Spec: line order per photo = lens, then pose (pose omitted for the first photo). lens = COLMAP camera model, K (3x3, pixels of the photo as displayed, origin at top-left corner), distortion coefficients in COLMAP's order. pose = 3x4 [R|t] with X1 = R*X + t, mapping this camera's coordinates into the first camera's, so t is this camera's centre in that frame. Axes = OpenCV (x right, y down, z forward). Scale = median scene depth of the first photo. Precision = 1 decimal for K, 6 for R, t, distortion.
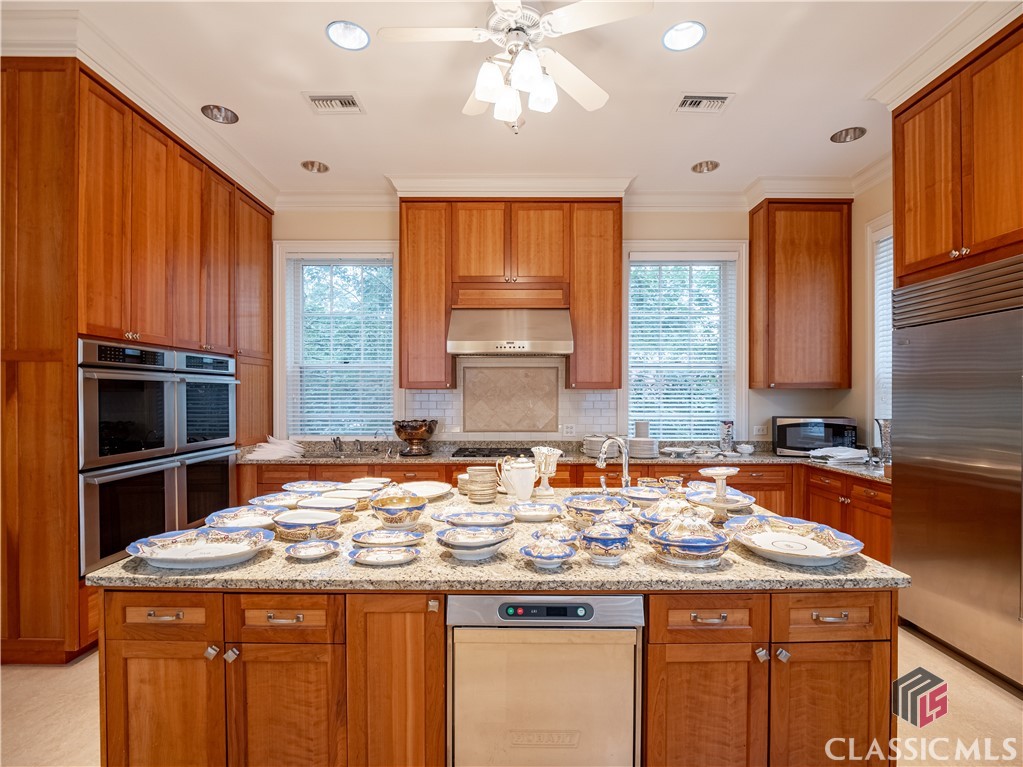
lens RADIAL K [[500.4, 0, 511.3], [0, 500.4, 397.1], [0, 0, 1]] dist [-0.000787, -0.016094]
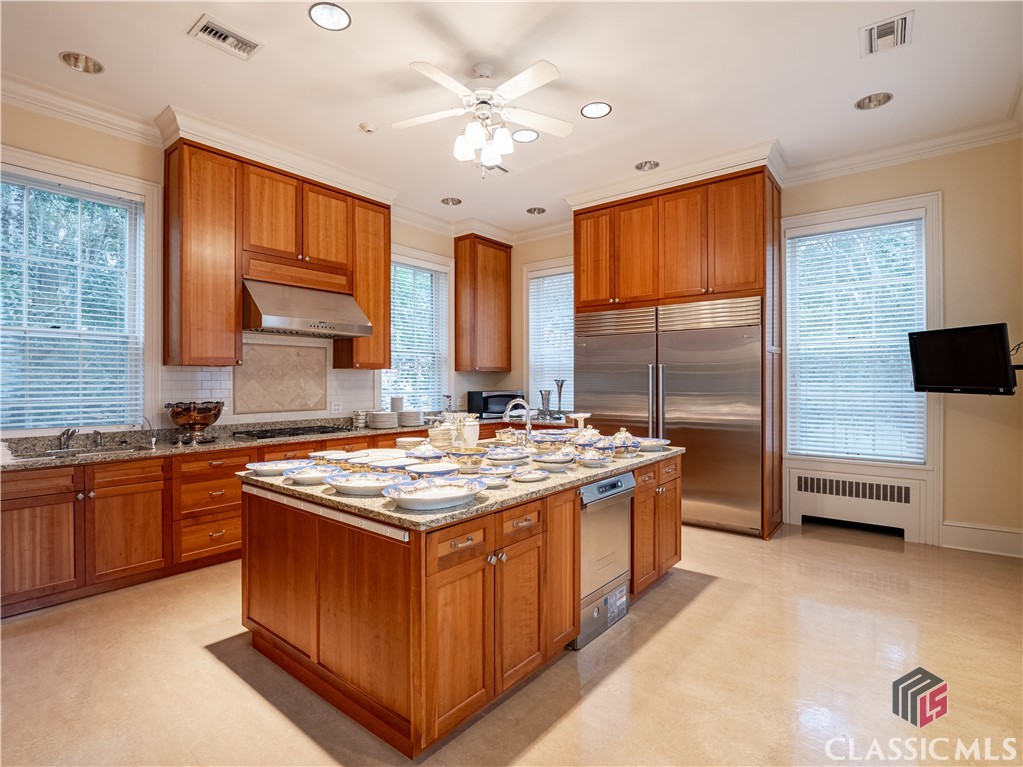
lens RADIAL K [[508.5, 0, 511.5], [0, 508.5, 383.5], [0, 0, 1]] dist [-0.024285, -0.000894]
pose [[0.625562, -0.004386, 0.780162, -0.529262], [0.004925, 0.999986, 0.001672, 0.015932], [-0.780159, 0.002796, 0.625575, 0.041120]]
